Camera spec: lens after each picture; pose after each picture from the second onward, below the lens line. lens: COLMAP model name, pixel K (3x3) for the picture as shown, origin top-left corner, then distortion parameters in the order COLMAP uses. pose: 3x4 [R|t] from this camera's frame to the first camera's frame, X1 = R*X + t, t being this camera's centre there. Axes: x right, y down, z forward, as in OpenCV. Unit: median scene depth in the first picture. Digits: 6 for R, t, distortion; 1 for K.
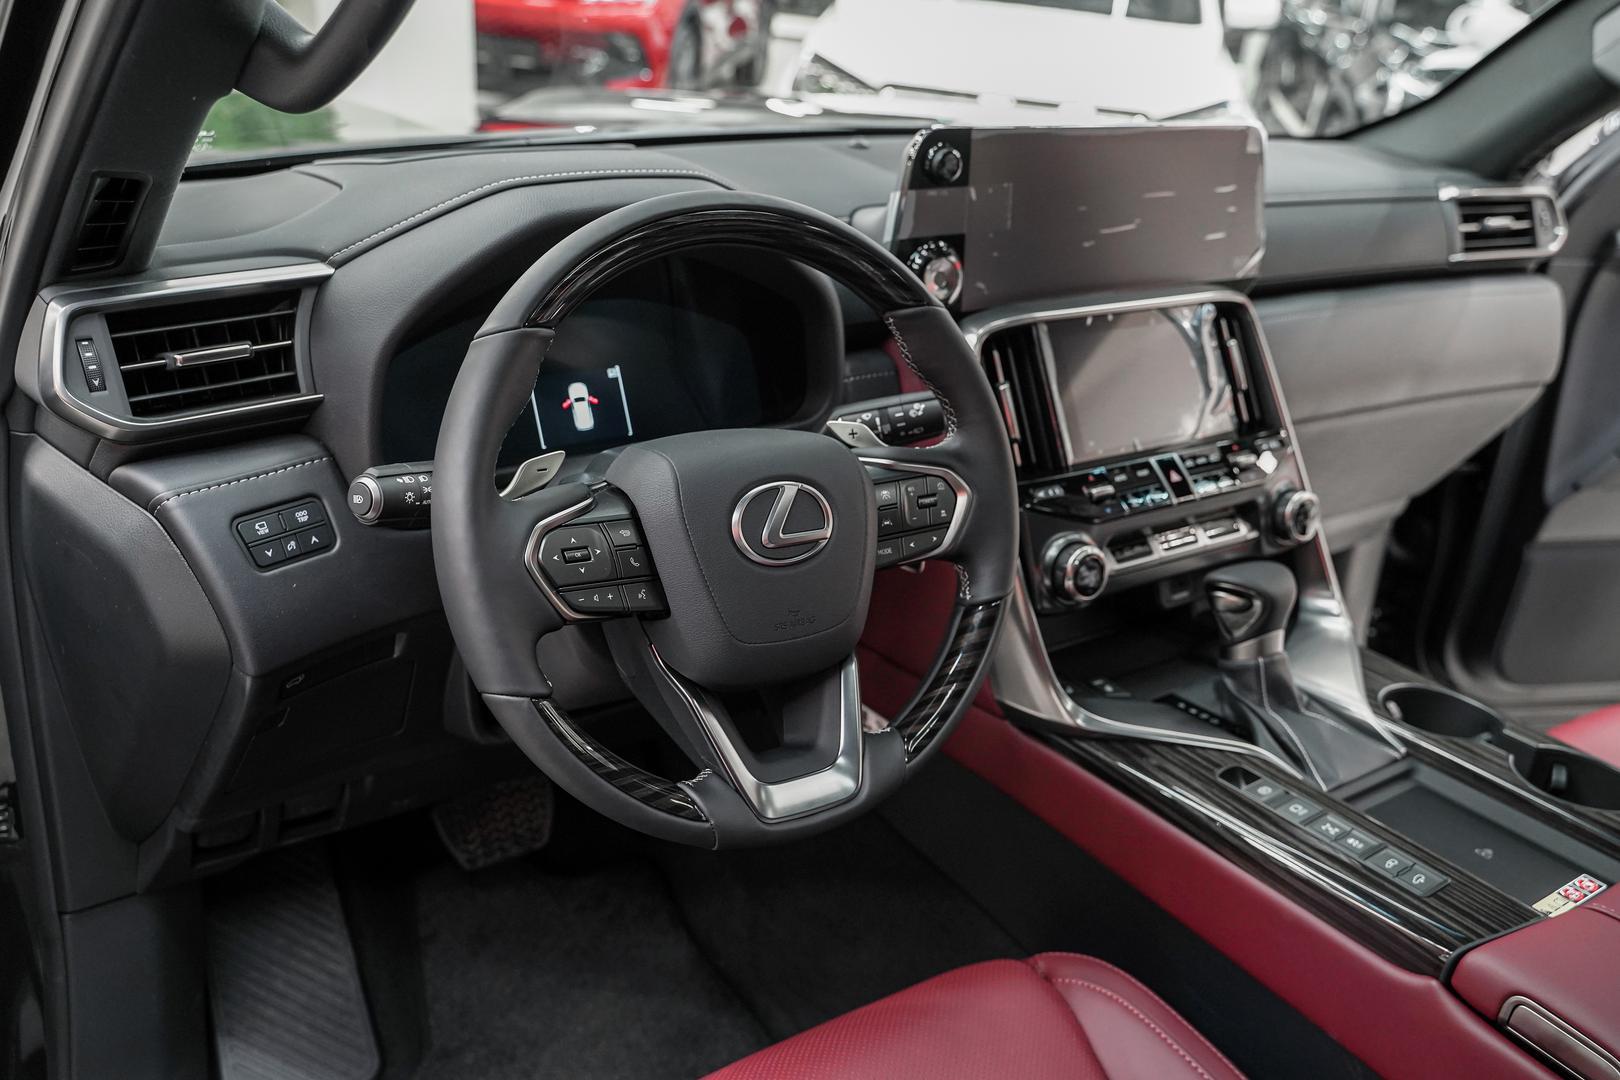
lens RADIAL K [[1377.5, 0, 816.6], [0, 1377.5, 555.8], [0, 0, 1]] dist [0.001928, 0.000798]
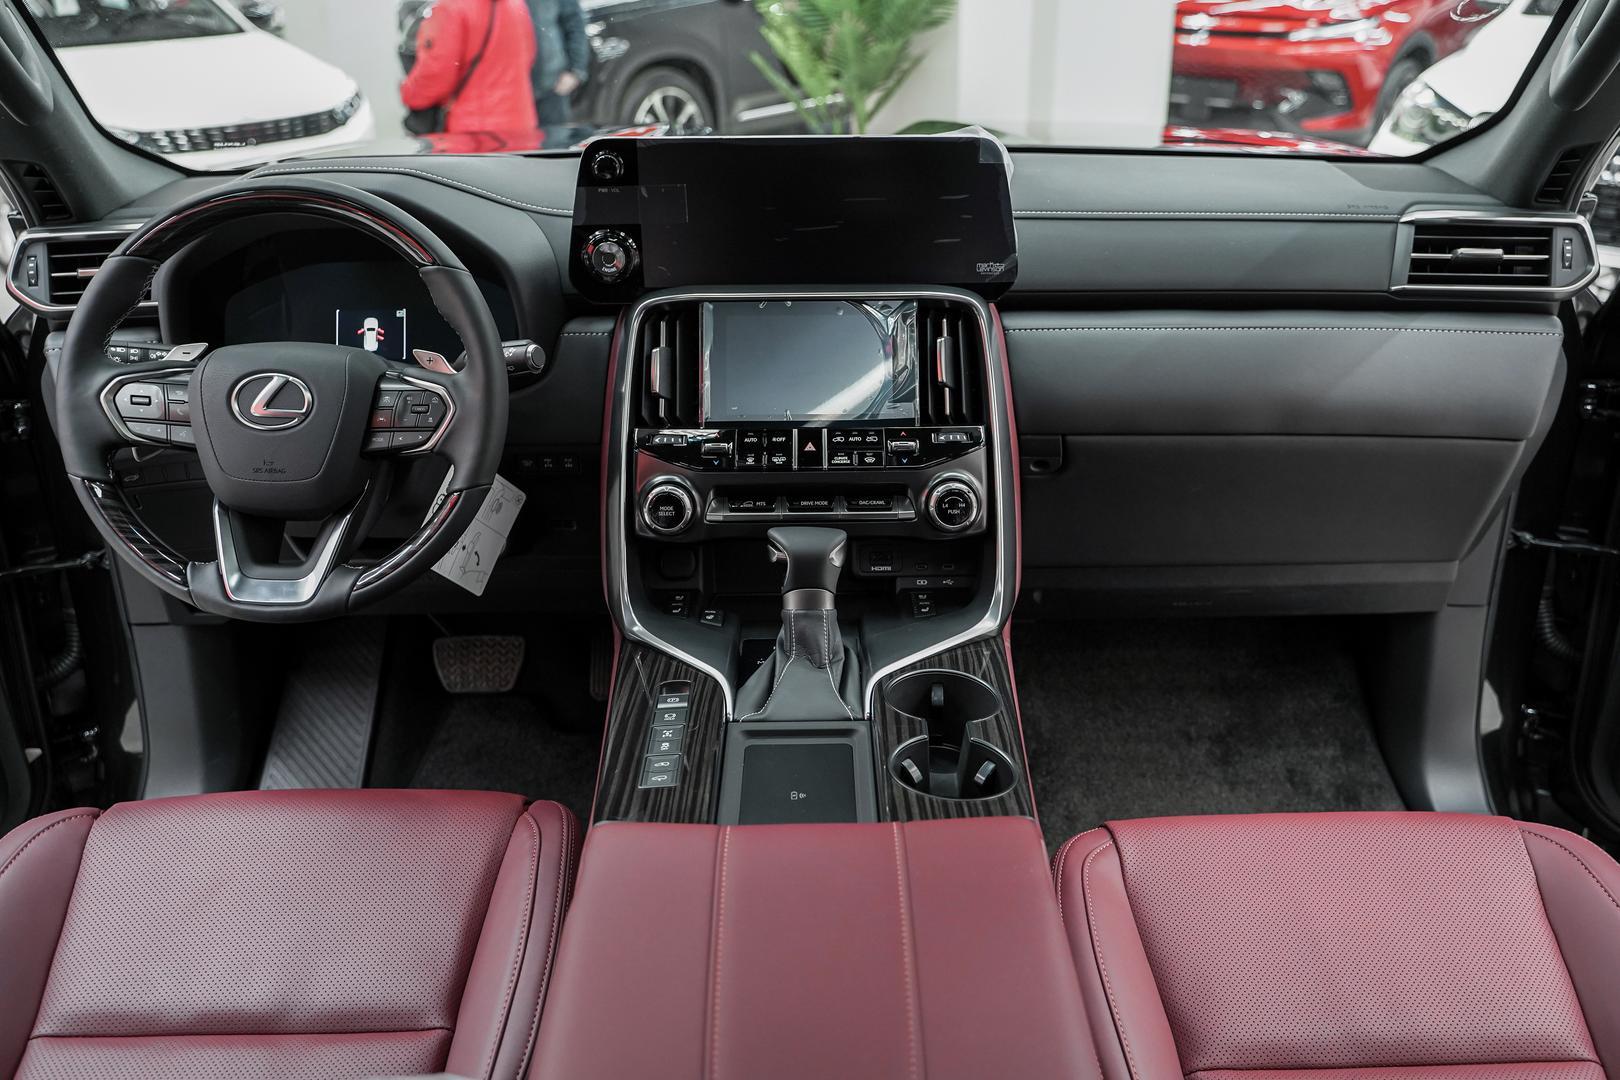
lens RADIAL K [[1352.5, 0, 810.0], [0, 1352.5, 540.0], [0, 0, 1]] dist [-0.002143, -0.003395]
pose [[0.827216, 0.153990, -0.540371, 0.806630], [-0.172530, 0.984865, 0.016544, -0.001051], [0.534741, 0.079545, 0.841264, 0.073943]]
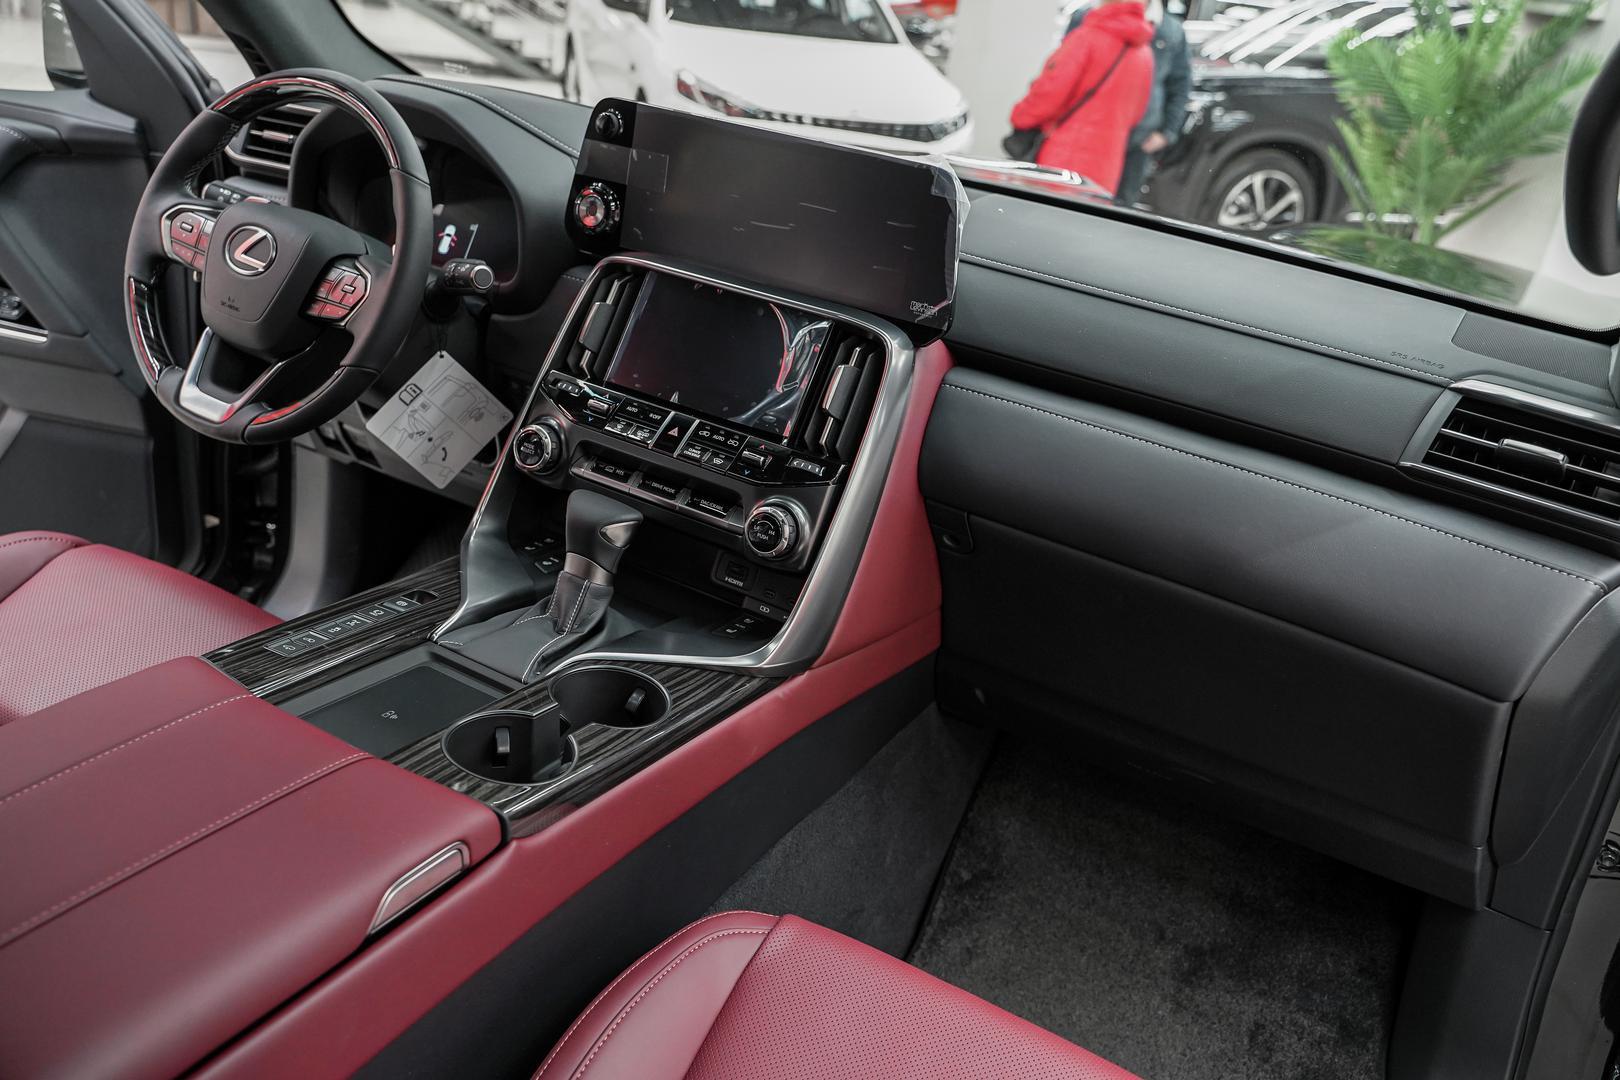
lens RADIAL K [[1339.6, 0, 766.9], [0, 1339.6, 530.1], [0, 0, 1]] dist [0.021442, -0.062780]
pose [[0.422290, 0.342965, -0.839075, 1.137984], [-0.465544, 0.876311, 0.123885, -0.145398], [0.777779, 0.338311, 0.529723, 0.478135]]
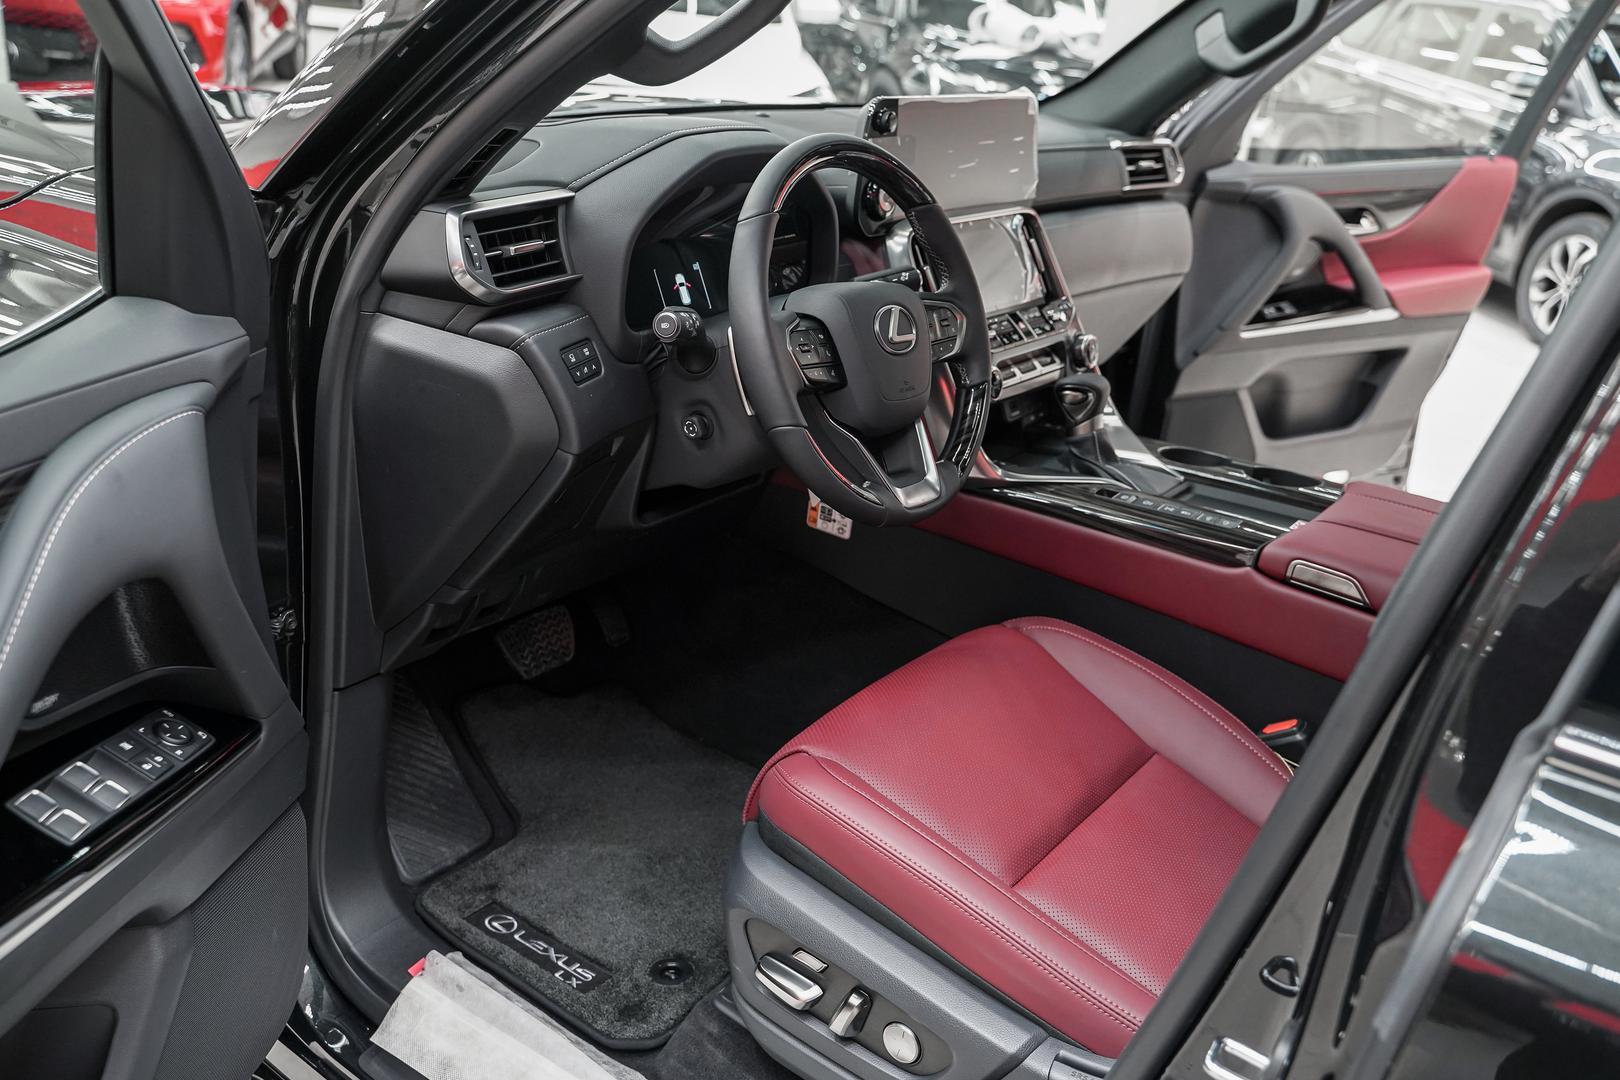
lens RADIAL K [[1423.0, 0, 810.0], [0, 1423.0, 540.0], [0, 0, 1]] dist [0.024471, 0.000409]
pose [[0.944818, -0.107657, 0.309402, -0.445077], [0.112777, 0.993619, 0.001345, 0.140570], [-0.307573, 0.033623, 0.950930, -0.395172]]
